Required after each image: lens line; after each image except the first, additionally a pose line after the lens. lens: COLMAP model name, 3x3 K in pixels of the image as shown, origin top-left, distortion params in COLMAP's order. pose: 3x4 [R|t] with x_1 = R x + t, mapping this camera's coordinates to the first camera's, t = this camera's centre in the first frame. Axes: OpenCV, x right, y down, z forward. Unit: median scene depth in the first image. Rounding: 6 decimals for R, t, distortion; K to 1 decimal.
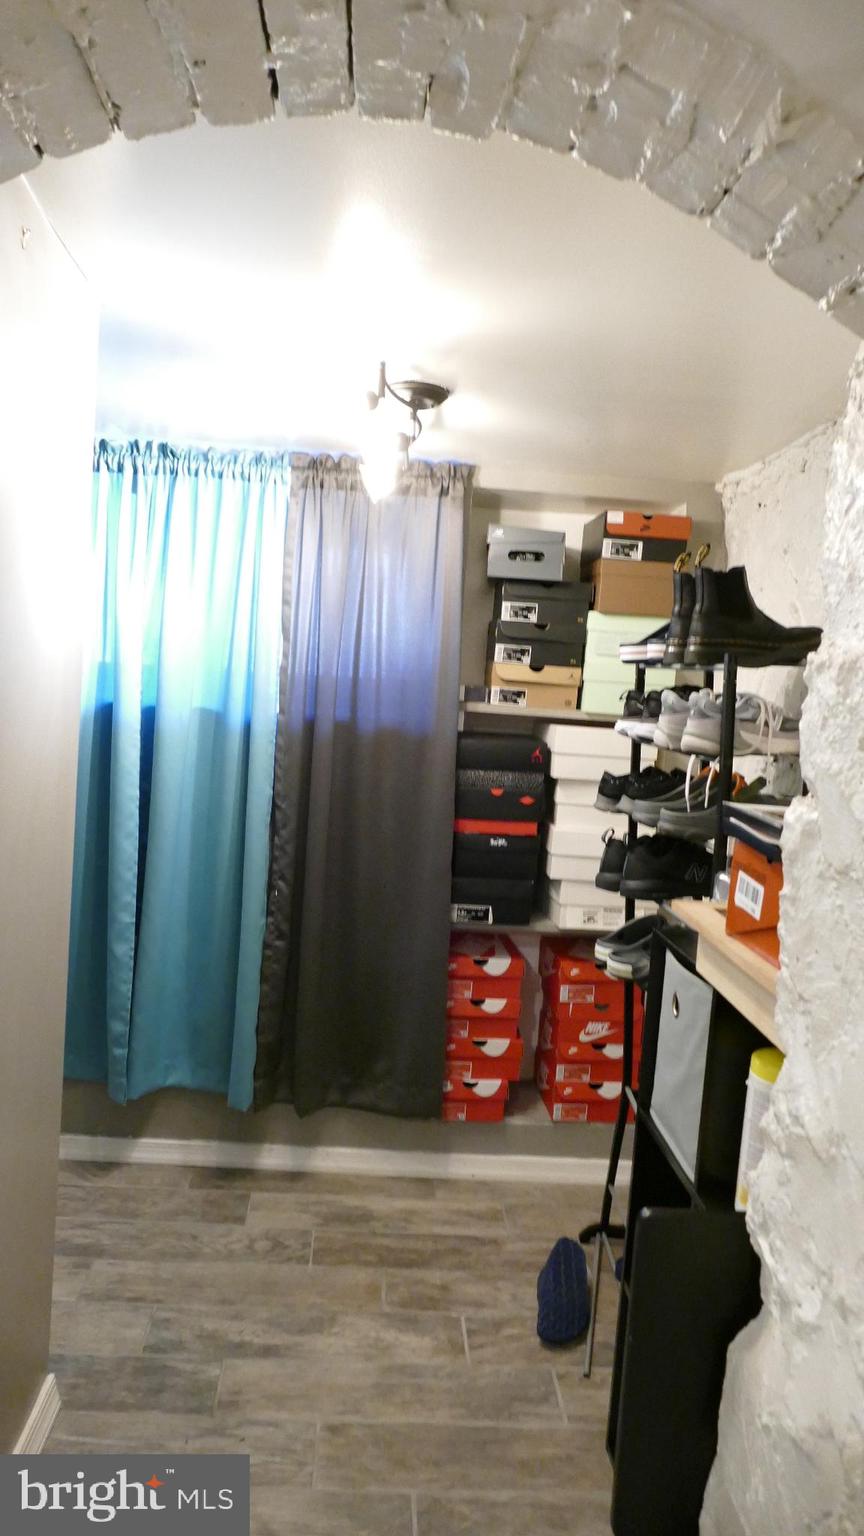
lens RADIAL K [[1090.0, 0, 430.6], [0, 1090.0, 763.5], [0, 0, 1]] dist [-0.022639, 0.008301]
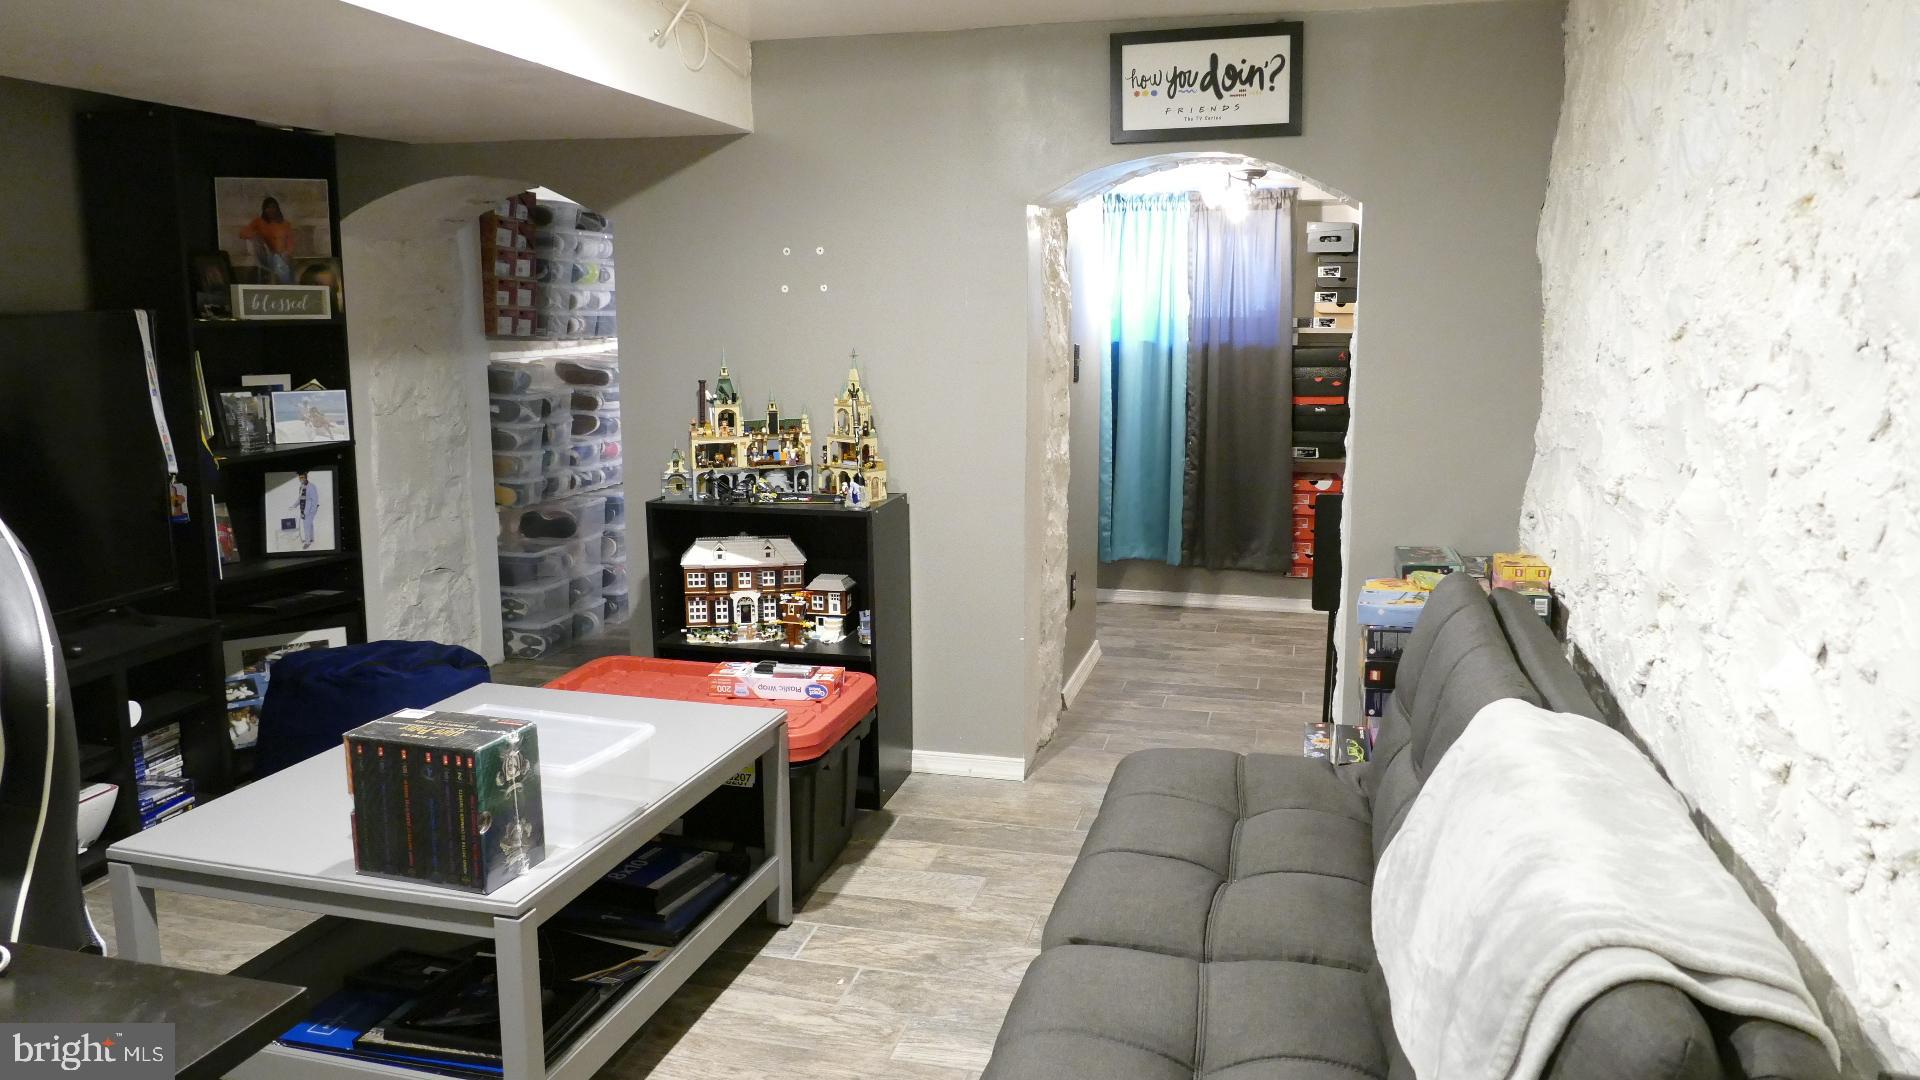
lens RADIAL K [[1362.5, 0, 964.3], [0, 1362.5, 535.3], [0, 0, 1]] dist [-0.022639, 0.008301]
pose [[0.953024, -0.024475, -0.301903, 0.171486], [0.048172, 0.996291, 0.071299, 0.091054], [0.299038, -0.082494, 0.950669, -1.218838]]
